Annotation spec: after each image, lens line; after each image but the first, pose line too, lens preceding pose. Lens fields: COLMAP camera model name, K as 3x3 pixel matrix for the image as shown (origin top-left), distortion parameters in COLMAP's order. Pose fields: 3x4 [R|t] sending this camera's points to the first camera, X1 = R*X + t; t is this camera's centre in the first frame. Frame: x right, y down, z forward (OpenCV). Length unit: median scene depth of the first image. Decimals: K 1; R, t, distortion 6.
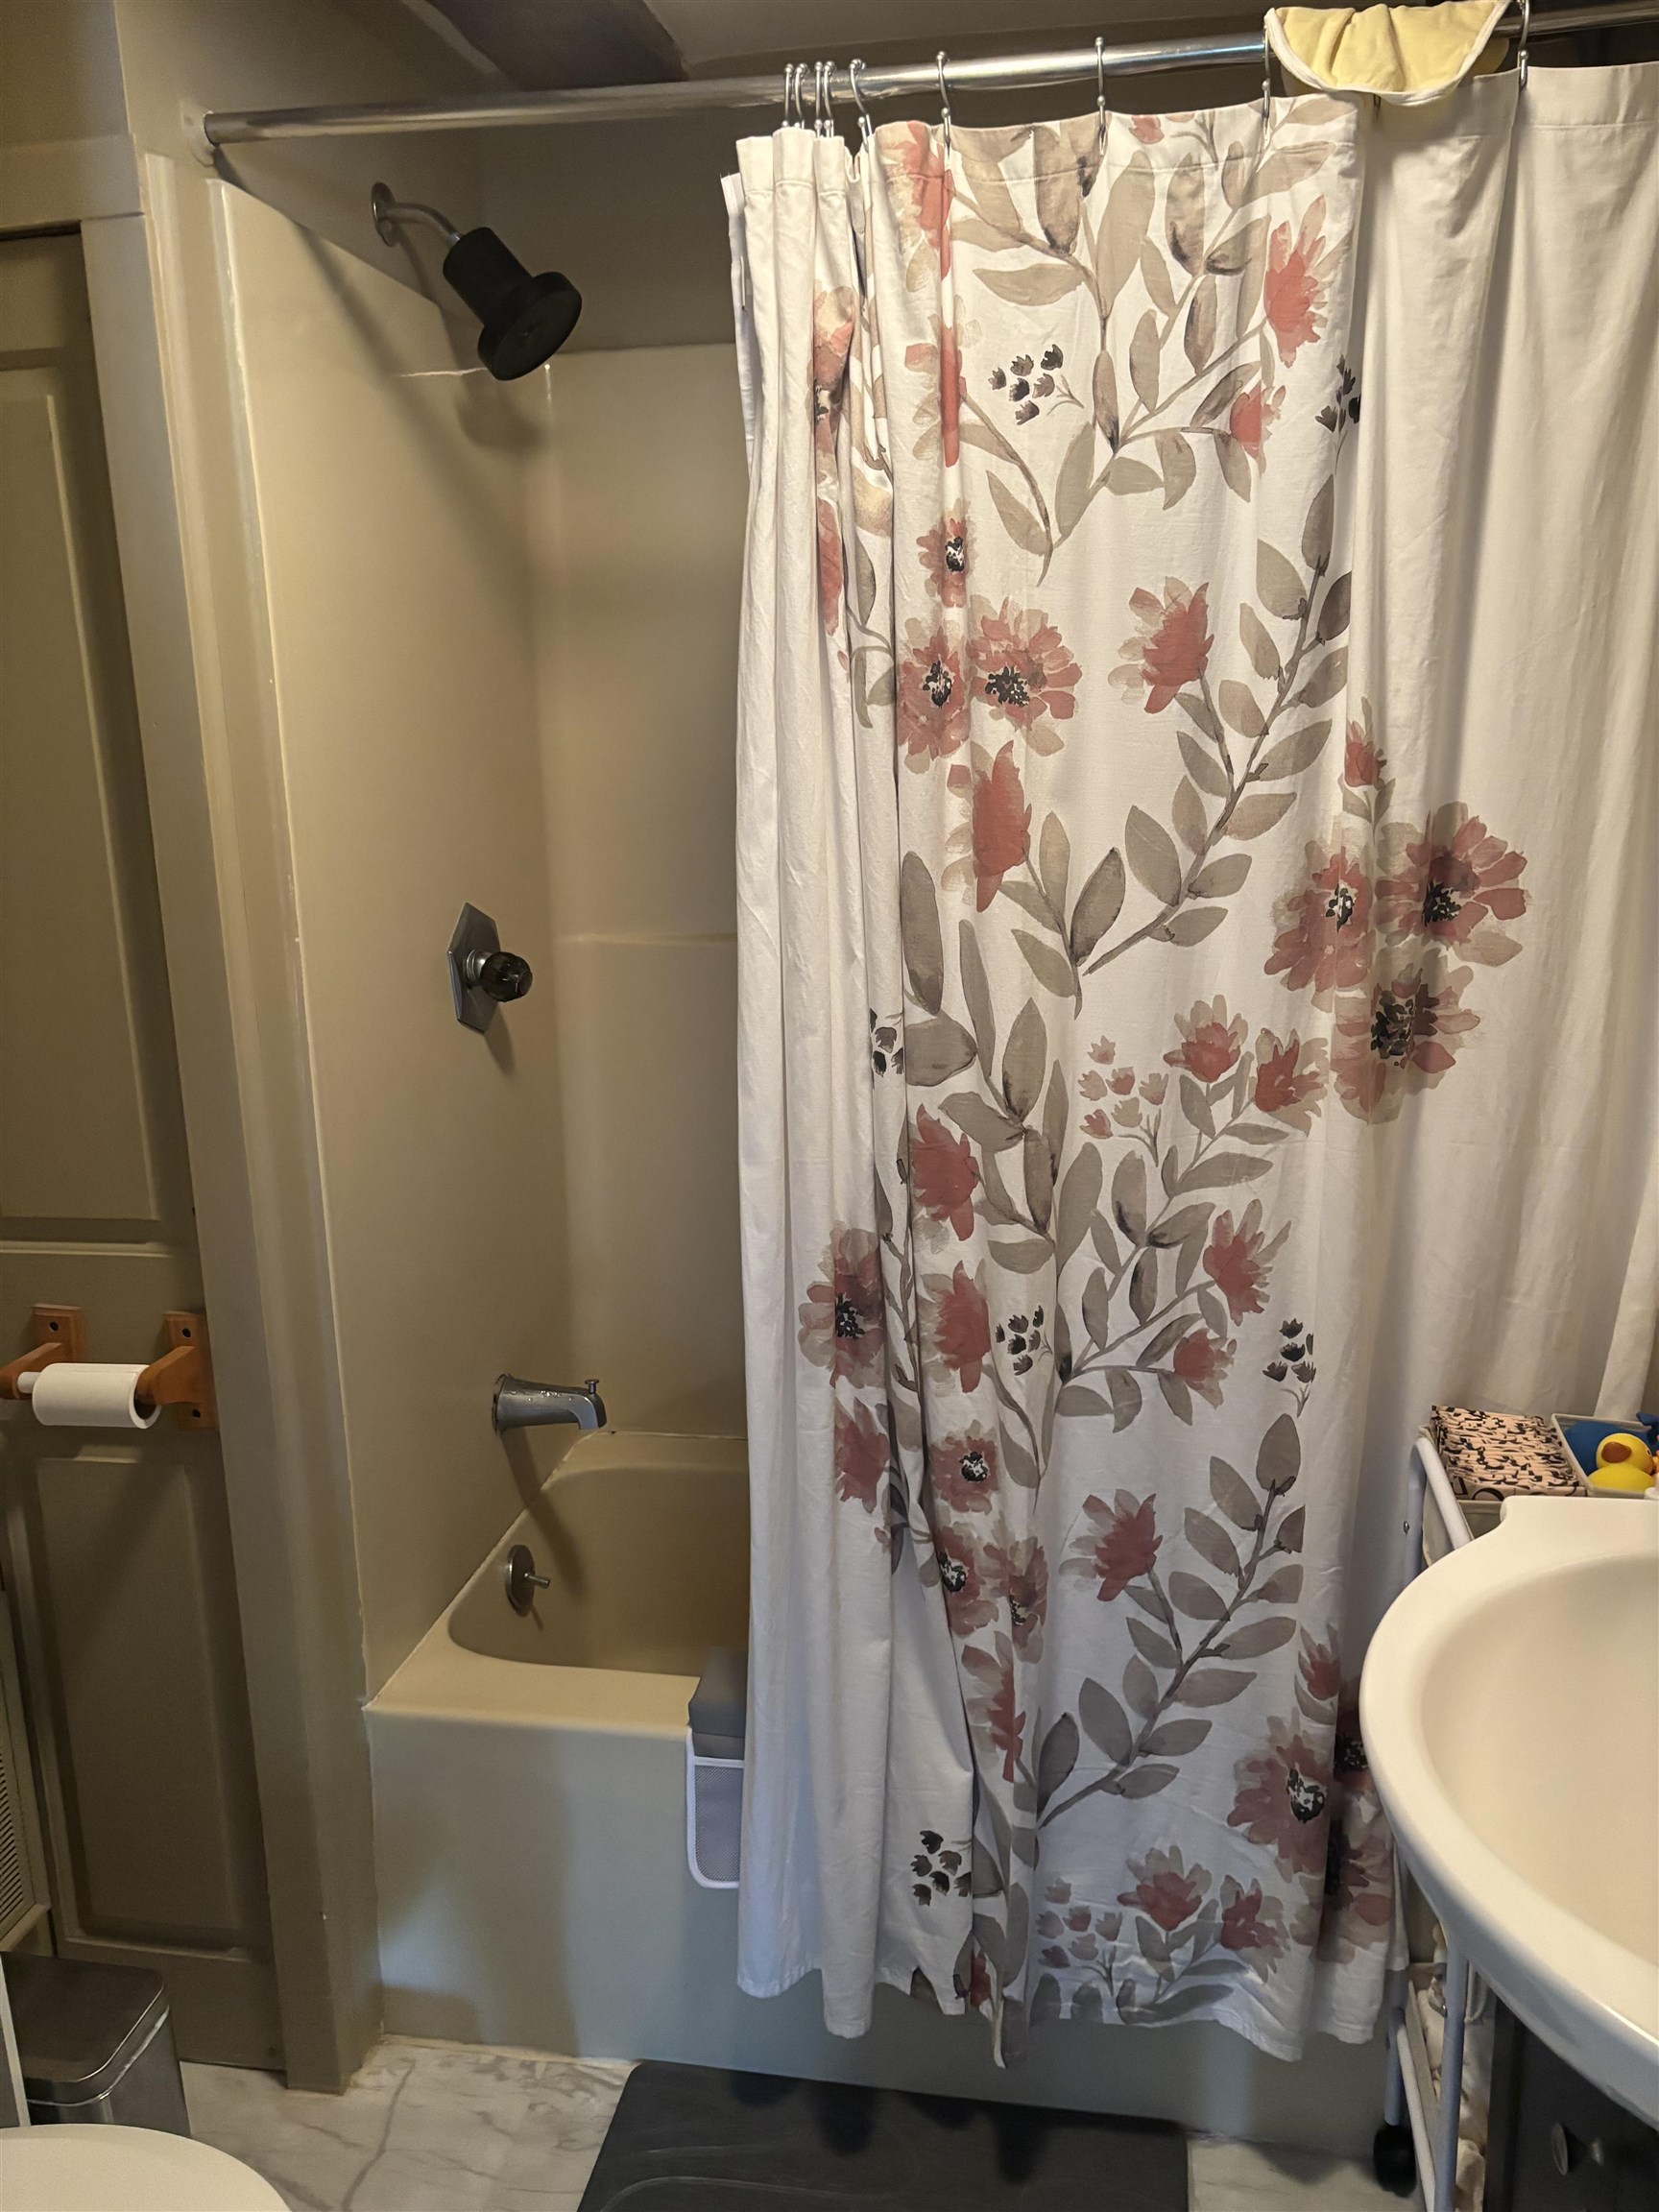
lens RADIAL K [[1676.1, 0, 829.5], [0, 1676.1, 1106.0], [0, 0, 1]] dist [0.052345, -0.060097]
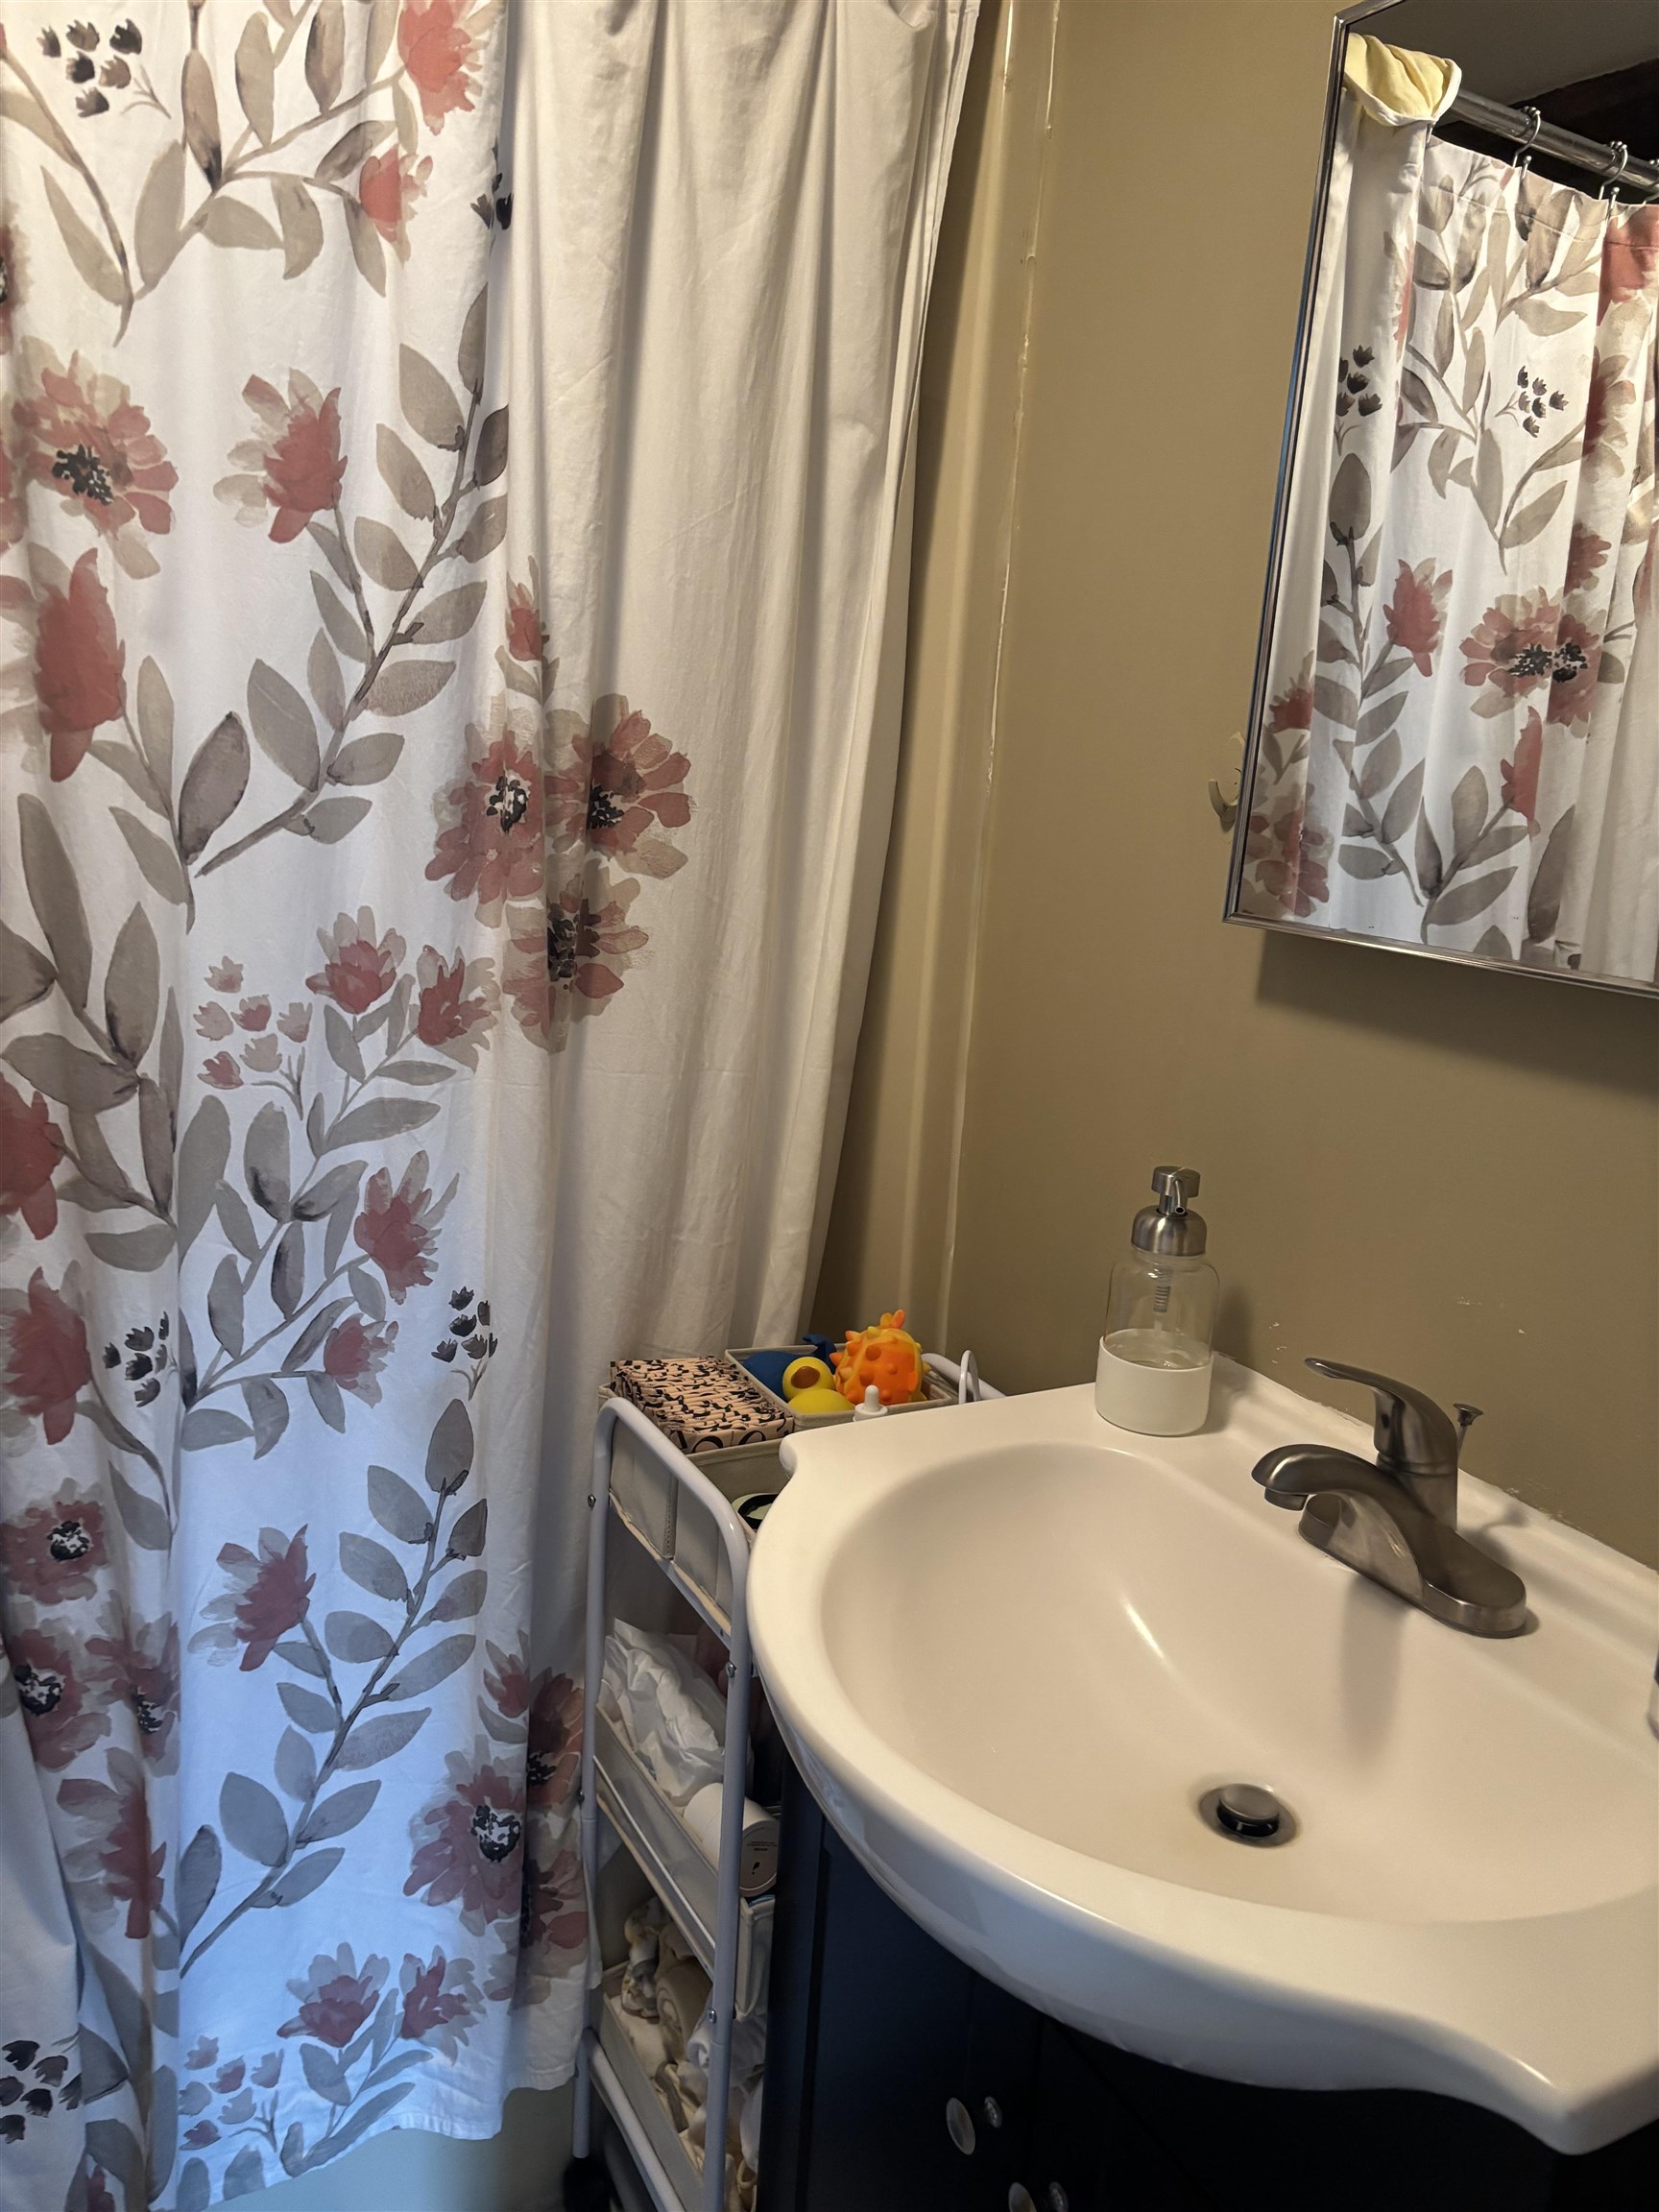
lens RADIAL K [[1676.1, 0, 829.5], [0, 1676.1, 1106.0], [0, 0, 1]] dist [0.052345, -0.060097]
pose [[0.791515, -0.058231, 0.608370, -0.098333], [0.055423, 0.998188, 0.023435, 0.025460], [-0.608632, 0.015169, 0.793308, 0.213219]]
